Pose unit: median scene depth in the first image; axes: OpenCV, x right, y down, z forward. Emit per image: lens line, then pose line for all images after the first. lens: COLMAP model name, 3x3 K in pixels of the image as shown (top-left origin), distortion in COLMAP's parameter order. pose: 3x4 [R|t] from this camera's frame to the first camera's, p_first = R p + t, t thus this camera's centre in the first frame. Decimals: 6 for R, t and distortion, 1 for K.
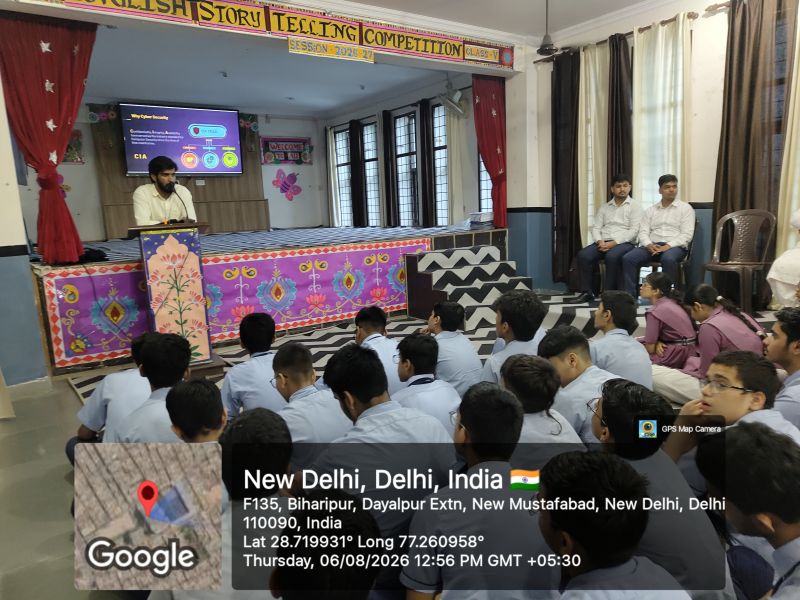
lens RADIAL K [[561.4, 0, 403.0], [0, 561.4, 305.2], [0, 0, 1]] dist [0.005109, -0.002028]
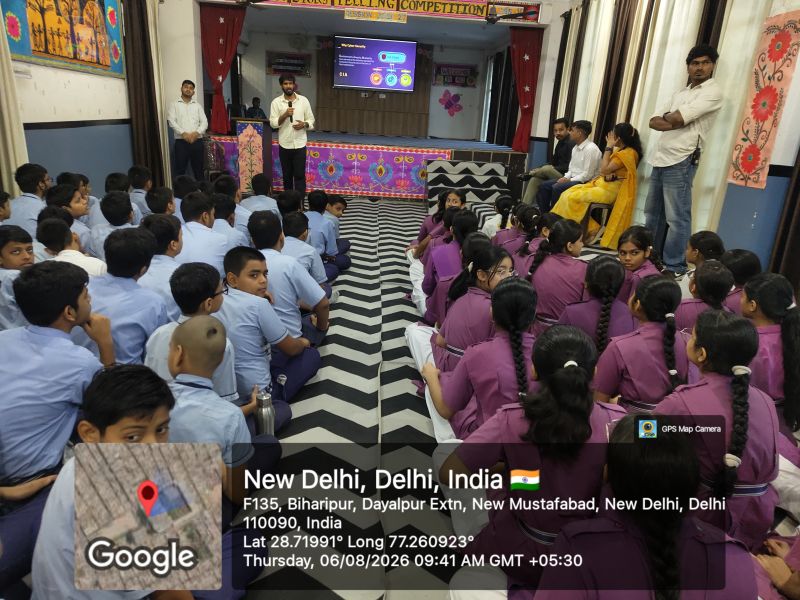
lens RADIAL K [[558.9, 0, 395.9], [0, 558.9, 304.8], [0, 0, 1]] dist [0.004180, -0.000031]
pose [[0.830988, 0.259530, -0.492040, 0.841467], [-0.186808, 0.963328, 0.192621, 0.007268], [0.523987, -0.068148, 0.848996, -0.320189]]
